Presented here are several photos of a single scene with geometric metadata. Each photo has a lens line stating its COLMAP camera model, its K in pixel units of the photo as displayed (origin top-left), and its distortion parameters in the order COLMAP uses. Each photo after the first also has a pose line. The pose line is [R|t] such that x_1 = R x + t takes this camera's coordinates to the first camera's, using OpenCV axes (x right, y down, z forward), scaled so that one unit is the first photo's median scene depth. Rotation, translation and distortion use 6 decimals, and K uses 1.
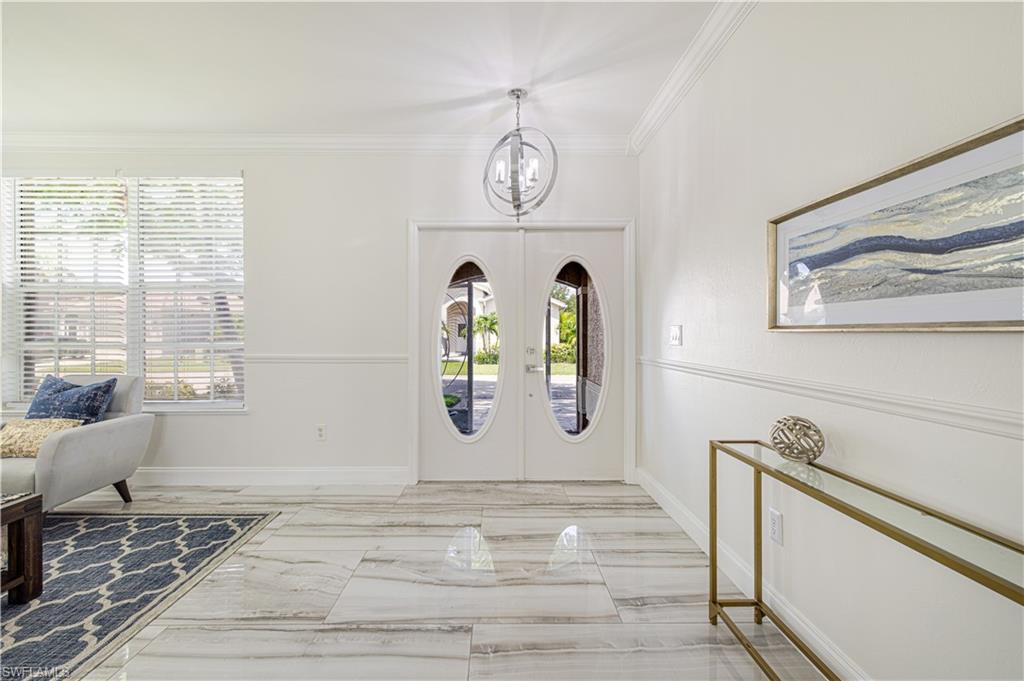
lens RADIAL K [[437.6, 0, 516.3], [0, 437.6, 331.4], [0, 0, 1]] dist [0.000566, 0.000917]
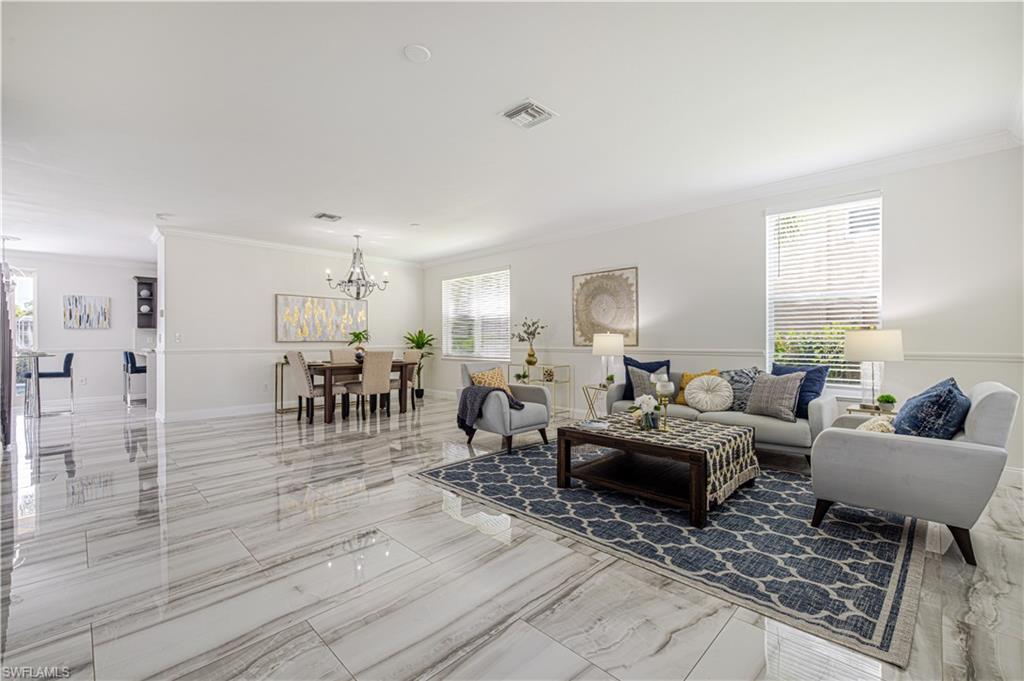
lens RADIAL K [[437.6, 0, 511.1], [0, 437.6, 340.7], [0, 0, 1]] dist [0.000566, 0.000917]
pose [[-0.731685, 0.005504, -0.681621, 0.171225], [0.008524, 0.999963, -0.001076, 0.023601], [0.681590, -0.006597, -0.731704, 1.179406]]
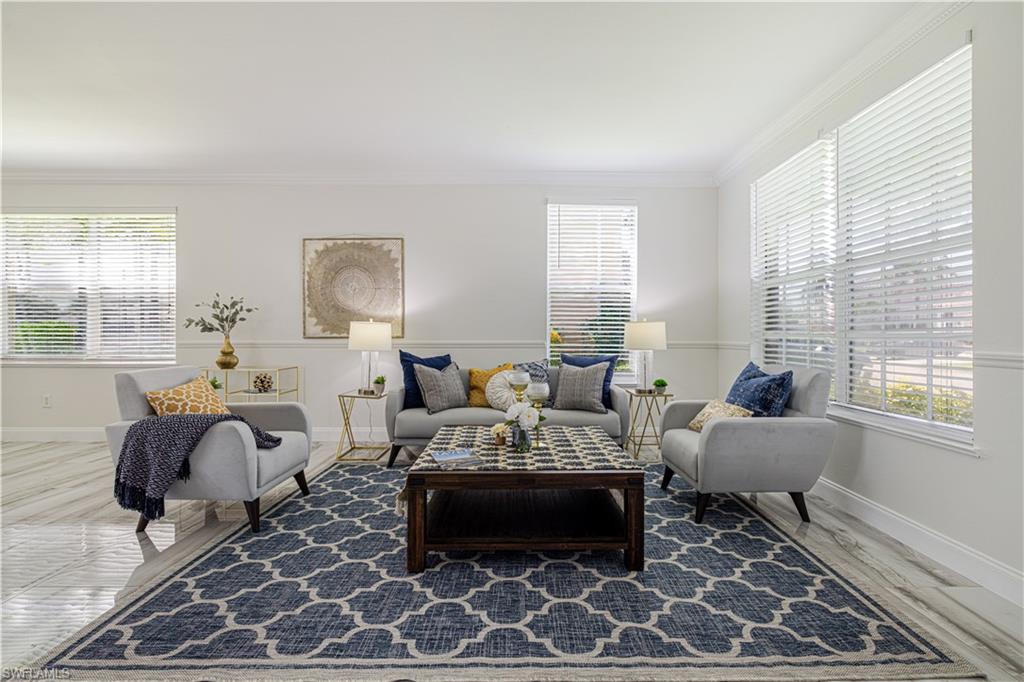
lens RADIAL K [[437.6, 0, 514.1], [0, 437.6, 333.7], [0, 0, 1]] dist [0.000566, 0.000917]
pose [[-0.031741, 0.001969, -0.999494, -0.041867], [0.004079, 0.999990, 0.001841, 0.034094], [0.999488, -0.004019, -0.031748, 0.550337]]
